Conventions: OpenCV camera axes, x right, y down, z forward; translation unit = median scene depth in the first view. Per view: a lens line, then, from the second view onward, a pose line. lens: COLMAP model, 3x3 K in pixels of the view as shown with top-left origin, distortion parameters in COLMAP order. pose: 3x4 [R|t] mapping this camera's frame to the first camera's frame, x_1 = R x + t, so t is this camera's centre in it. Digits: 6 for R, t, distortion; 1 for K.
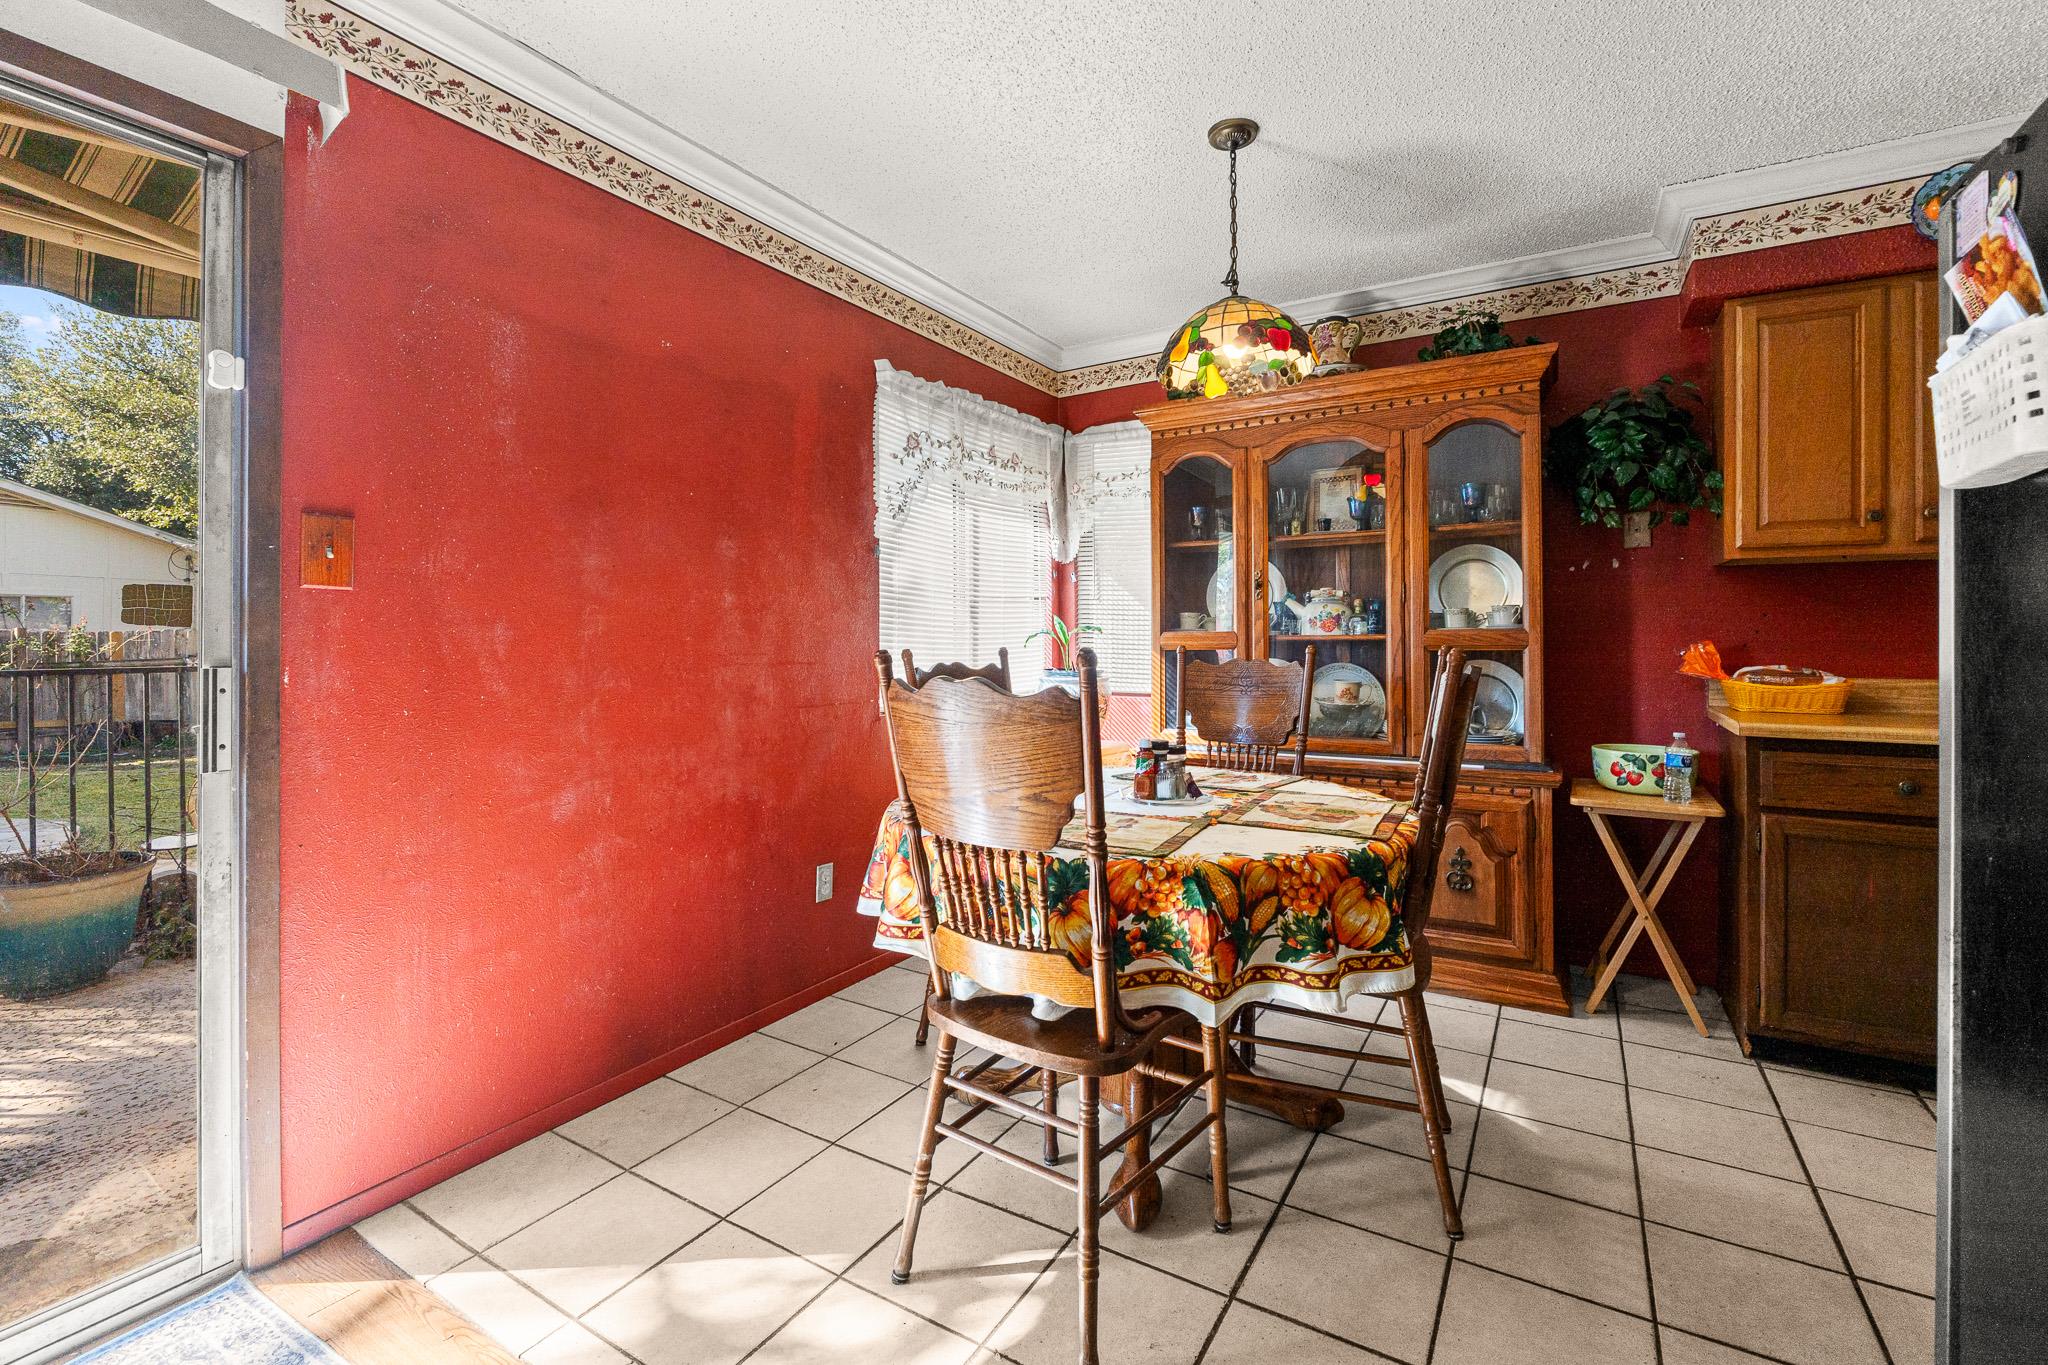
lens RADIAL K [[889.2, 0, 1034.1], [0, 889.2, 632.2], [0, 0, 1]] dist [-0.007786, -0.000522]
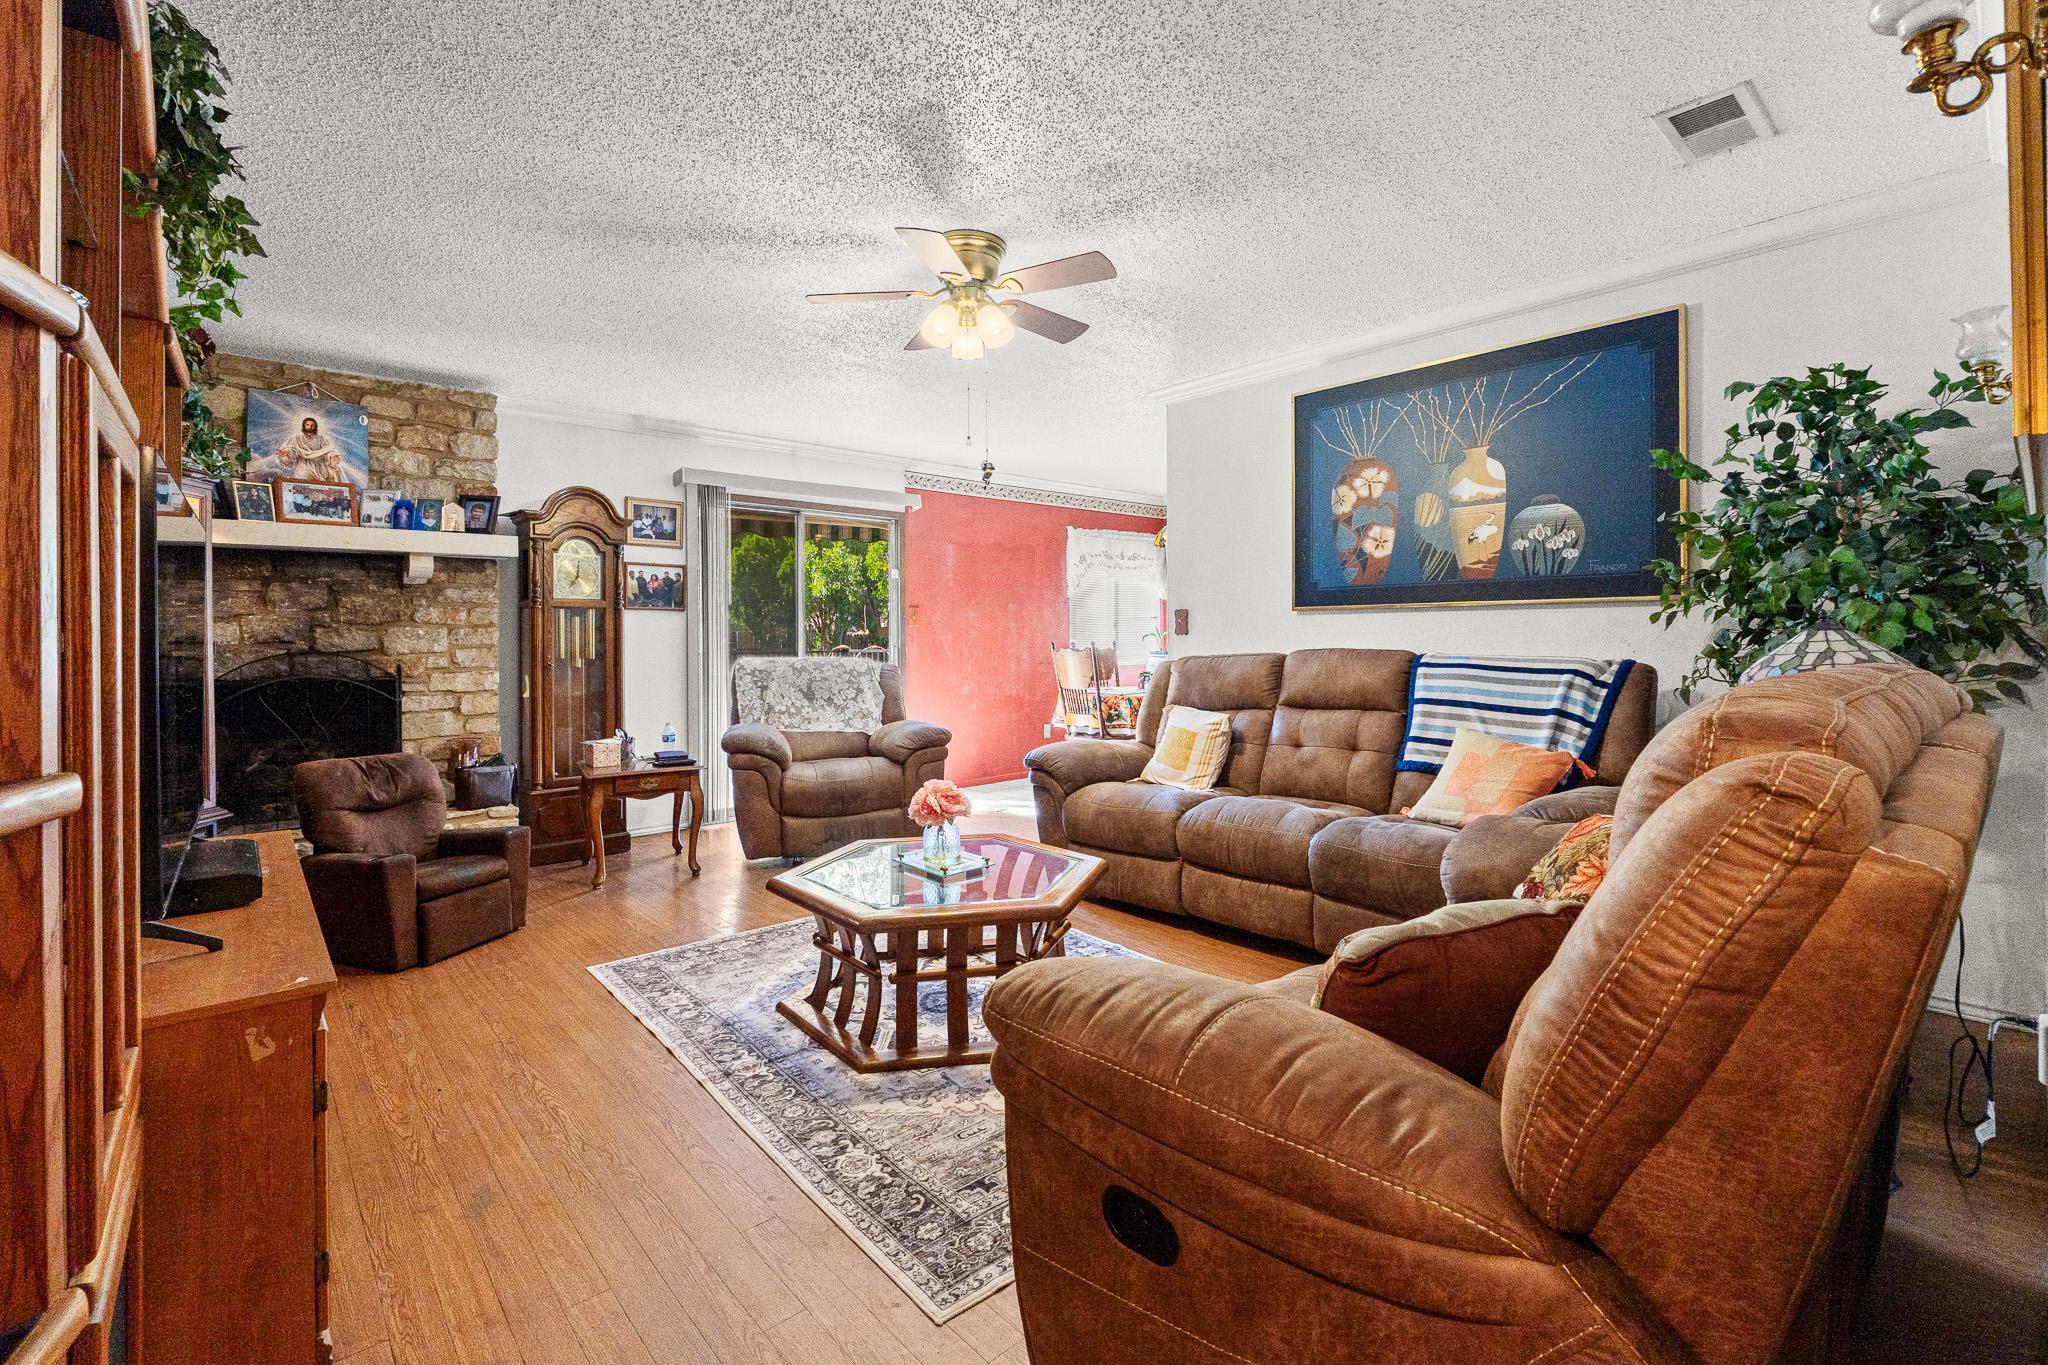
lens RADIAL K [[896.0, 0, 1018.5], [0, 896.0, 643.1], [0, 0, 1]] dist [-0.020872, -0.000061]
pose [[0.951473, -0.002268, -0.307722, 0.535000], [0.007232, 0.999861, 0.014994, -0.020404], [0.307646, -0.016492, 0.951358, -1.655784]]
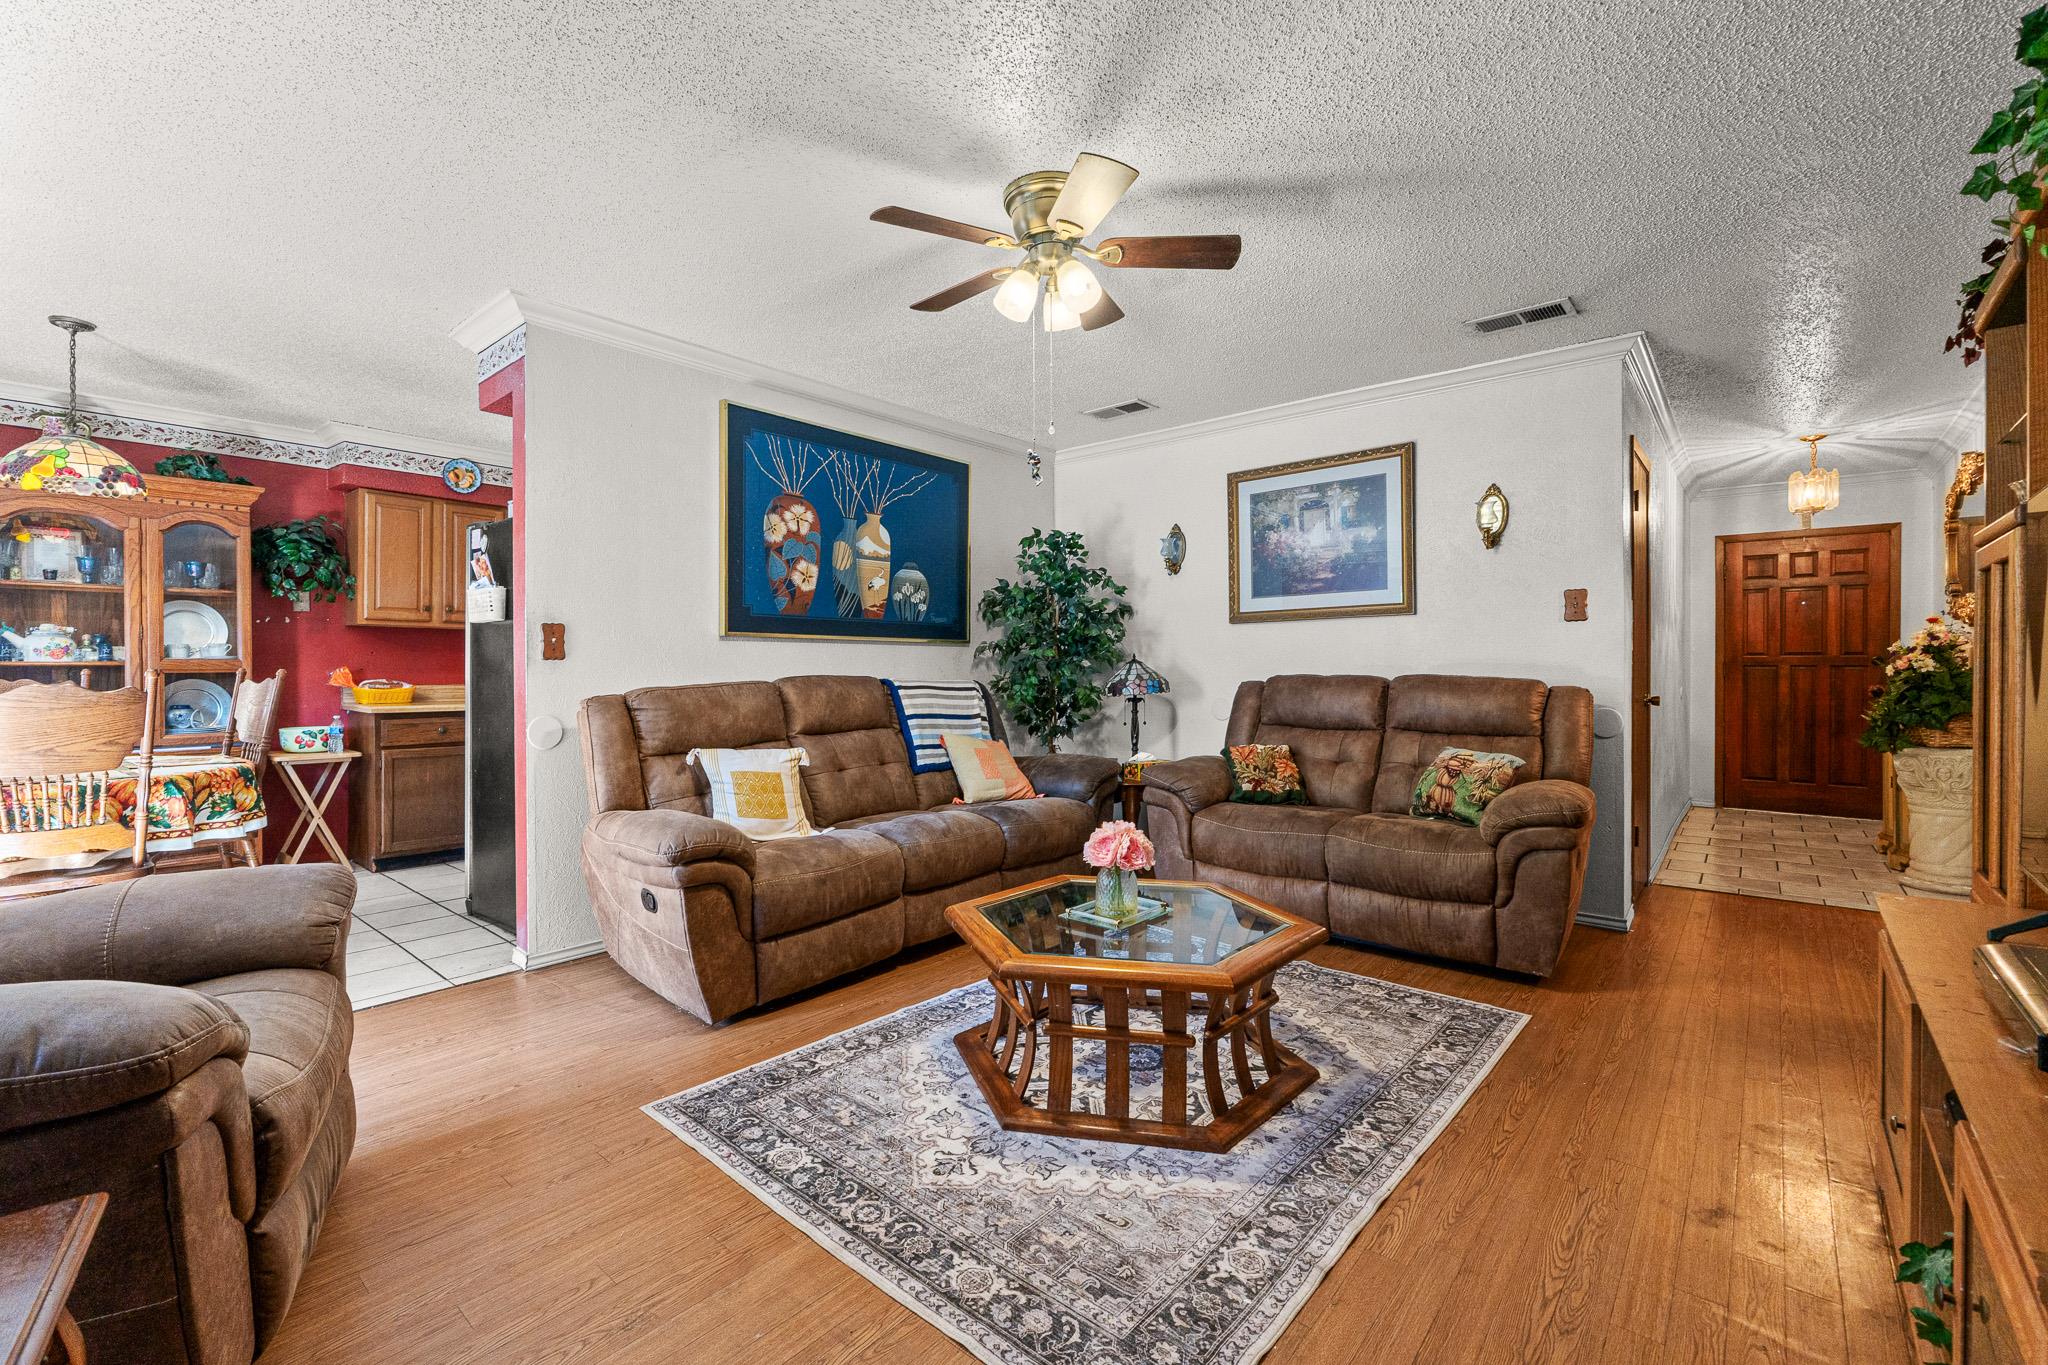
lens RADIAL K [[887.8, 0, 1024.0], [0, 887.8, 682.5], [0, 0, 1]] dist [-0.008241, -0.000104]
pose [[0.163031, -0.014555, 0.986514, -0.843645], [-0.010910, 0.999803, 0.016554, -0.003113], [-0.986561, -0.013462, 0.162840, -0.708704]]
